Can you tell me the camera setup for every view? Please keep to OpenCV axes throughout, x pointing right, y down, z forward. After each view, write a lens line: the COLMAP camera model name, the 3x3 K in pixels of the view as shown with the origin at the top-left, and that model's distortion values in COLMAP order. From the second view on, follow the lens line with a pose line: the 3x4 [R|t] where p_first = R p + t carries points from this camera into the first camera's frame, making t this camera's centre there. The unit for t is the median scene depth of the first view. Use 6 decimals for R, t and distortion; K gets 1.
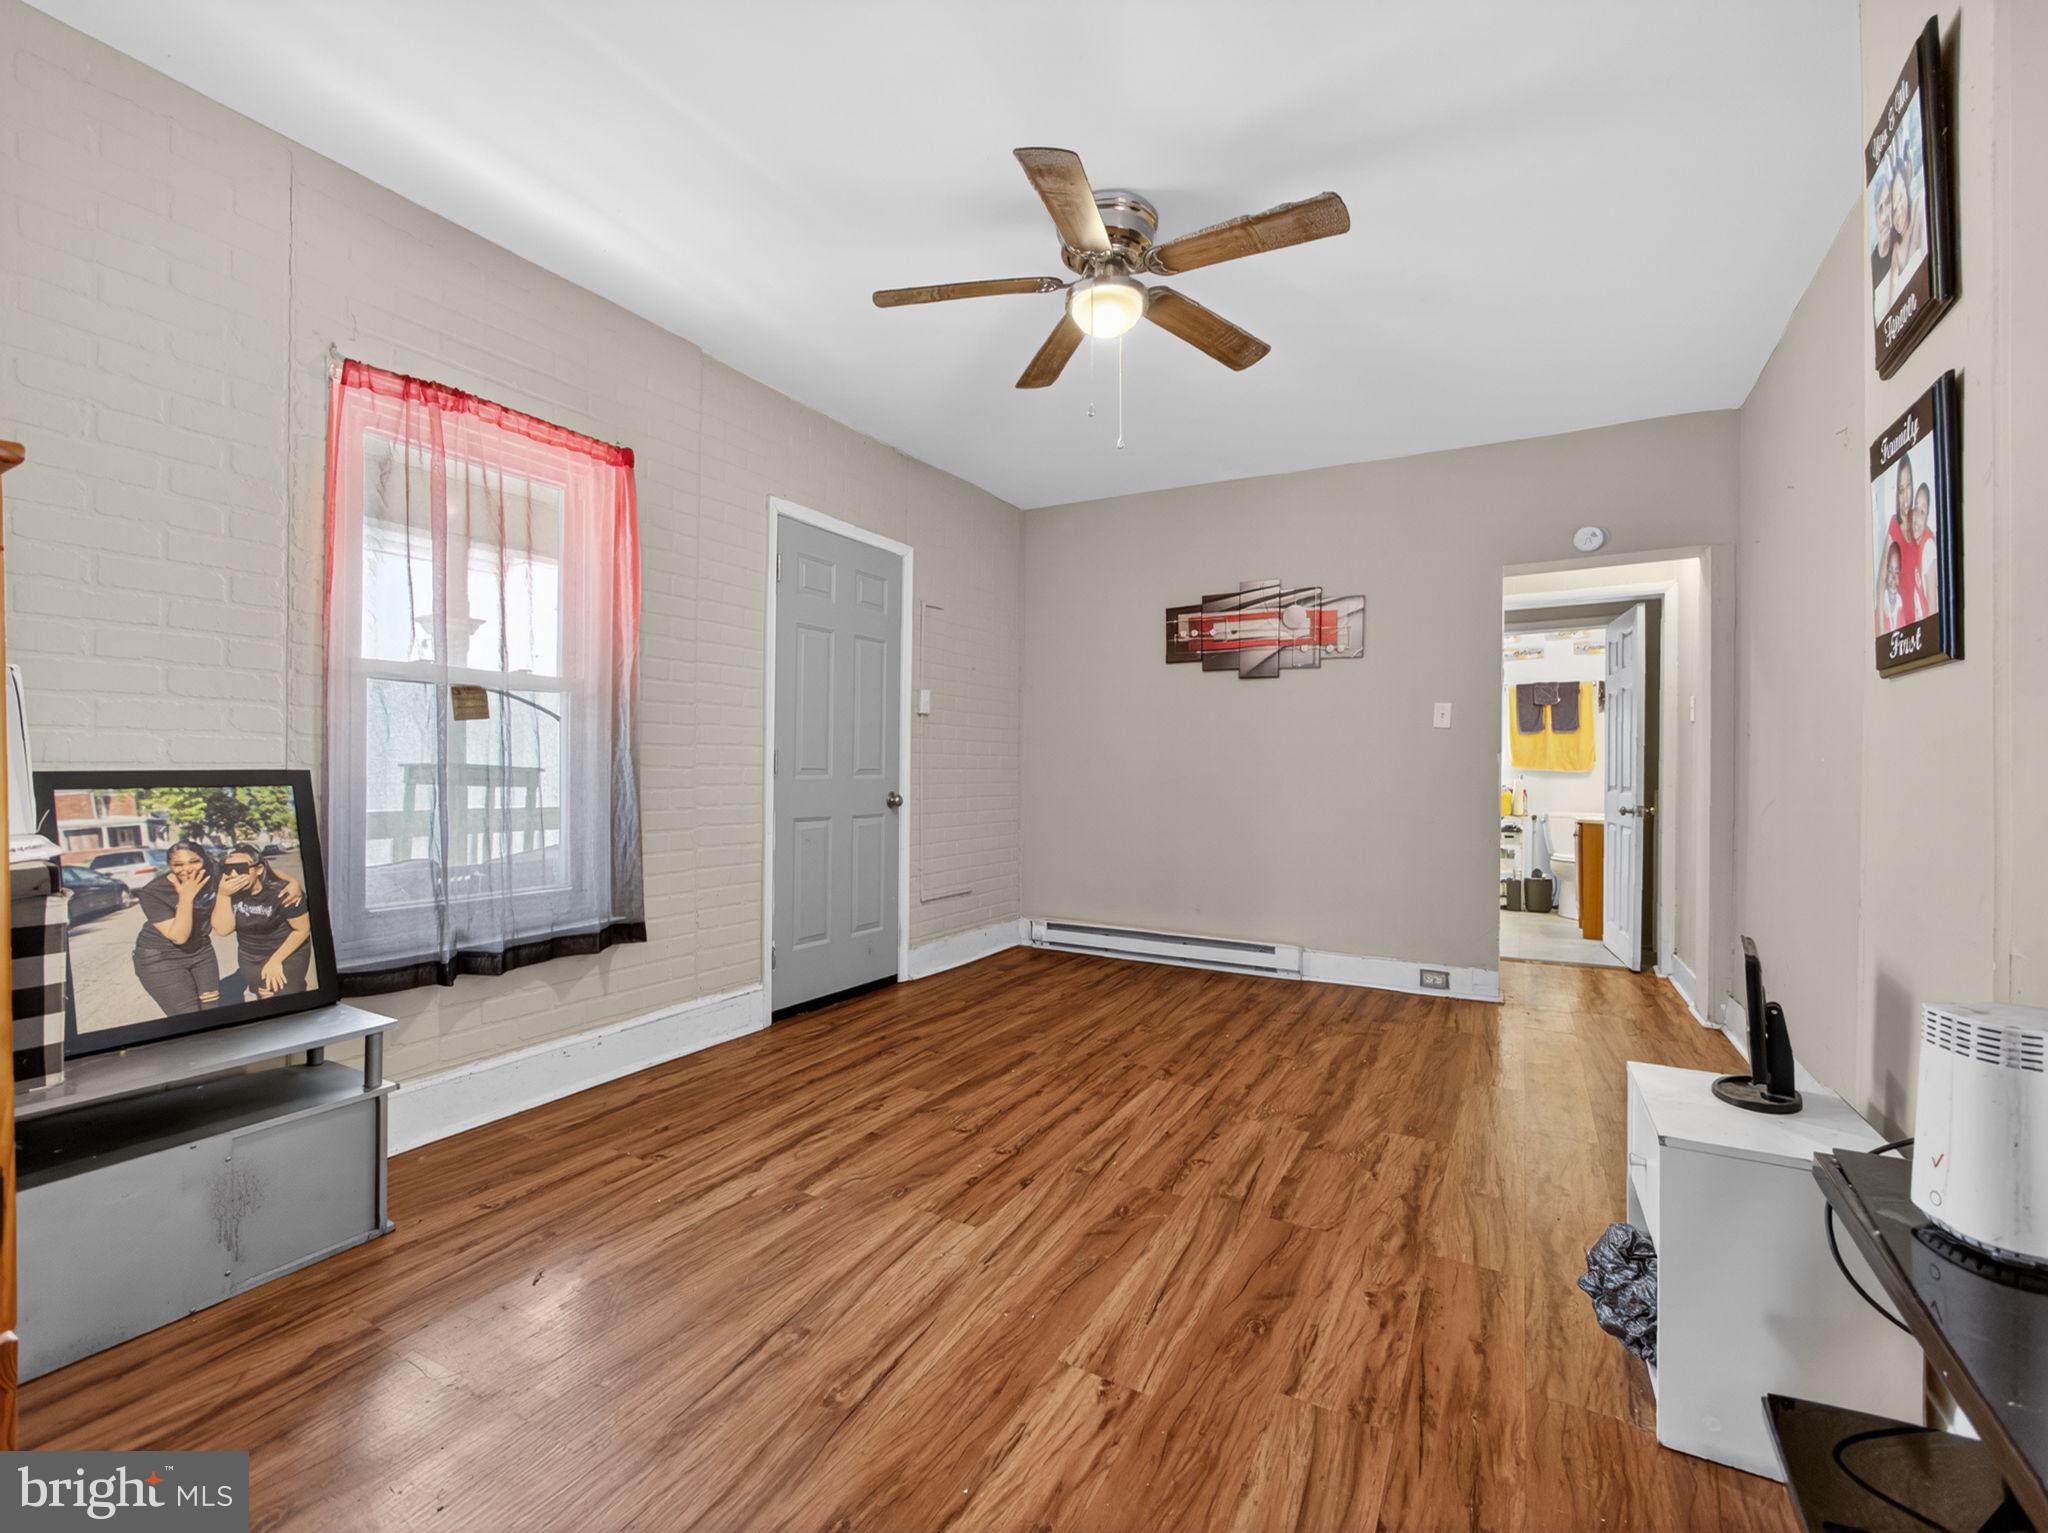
lens RADIAL K [[830.2, 0, 1032.5], [0, 830.2, 758.7], [0, 0, 1]] dist [-0.013689, 0.000470]
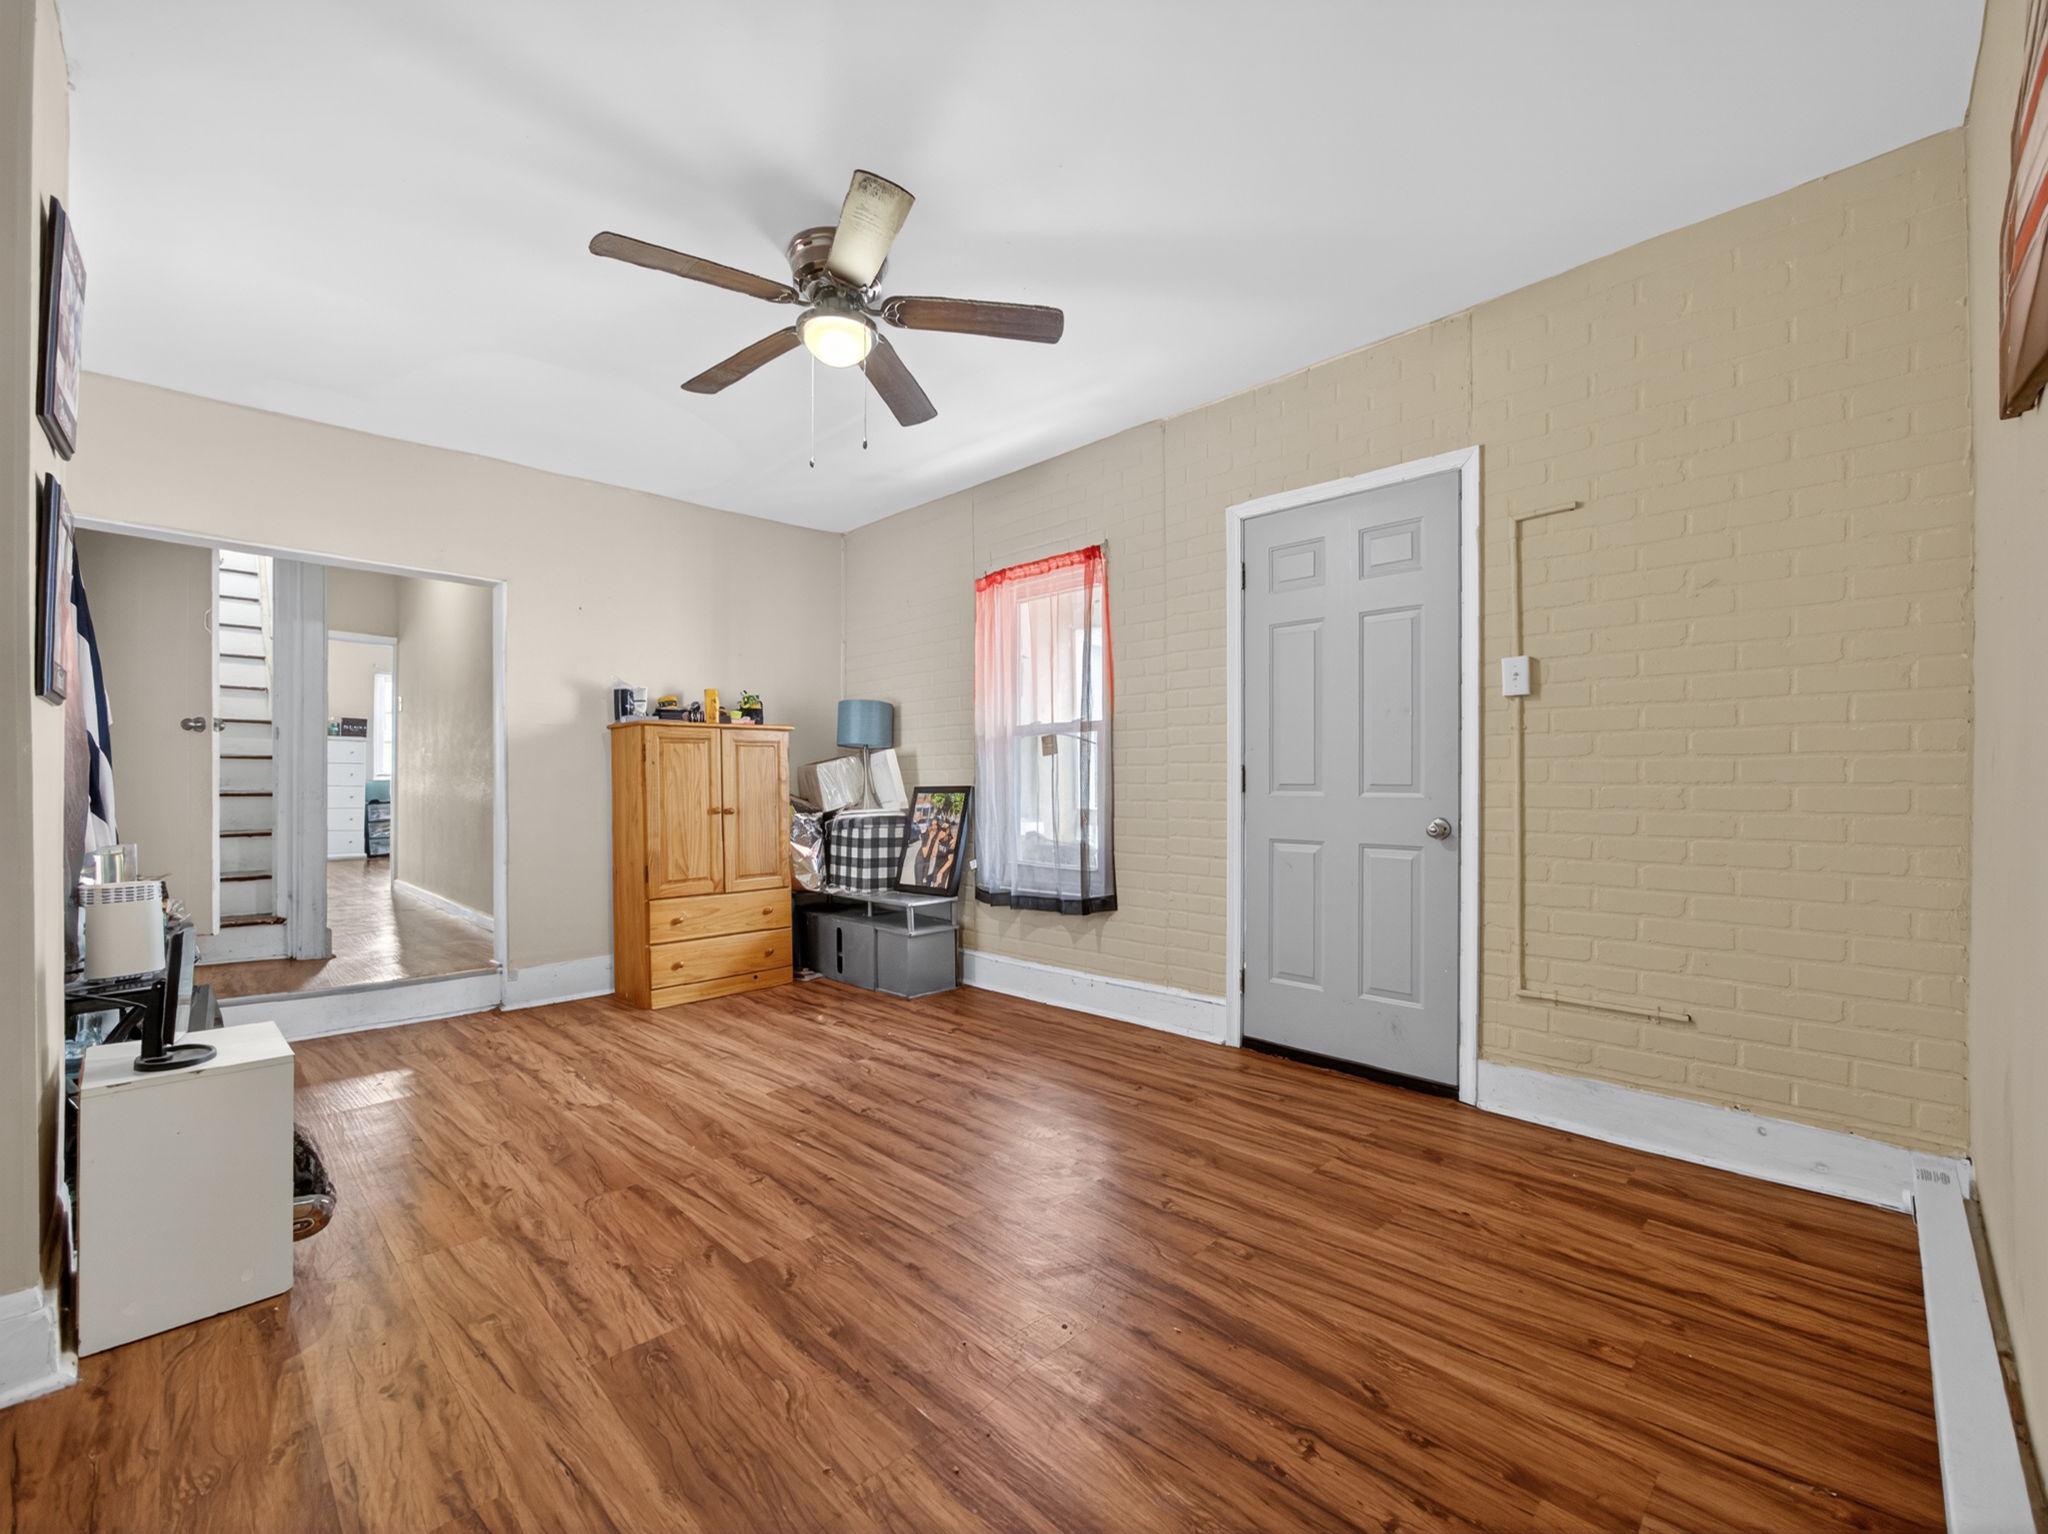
lens RADIAL K [[857.9, 0, 1033.3], [0, 857.9, 780.9], [0, 0, 1]] dist [-0.017555, 0.000459]
pose [[-0.237665, -0.012215, -0.971270, 1.113291], [0.012507, 0.999800, -0.015634, 0.034088], [0.971267, -0.015863, -0.237464, 1.565036]]
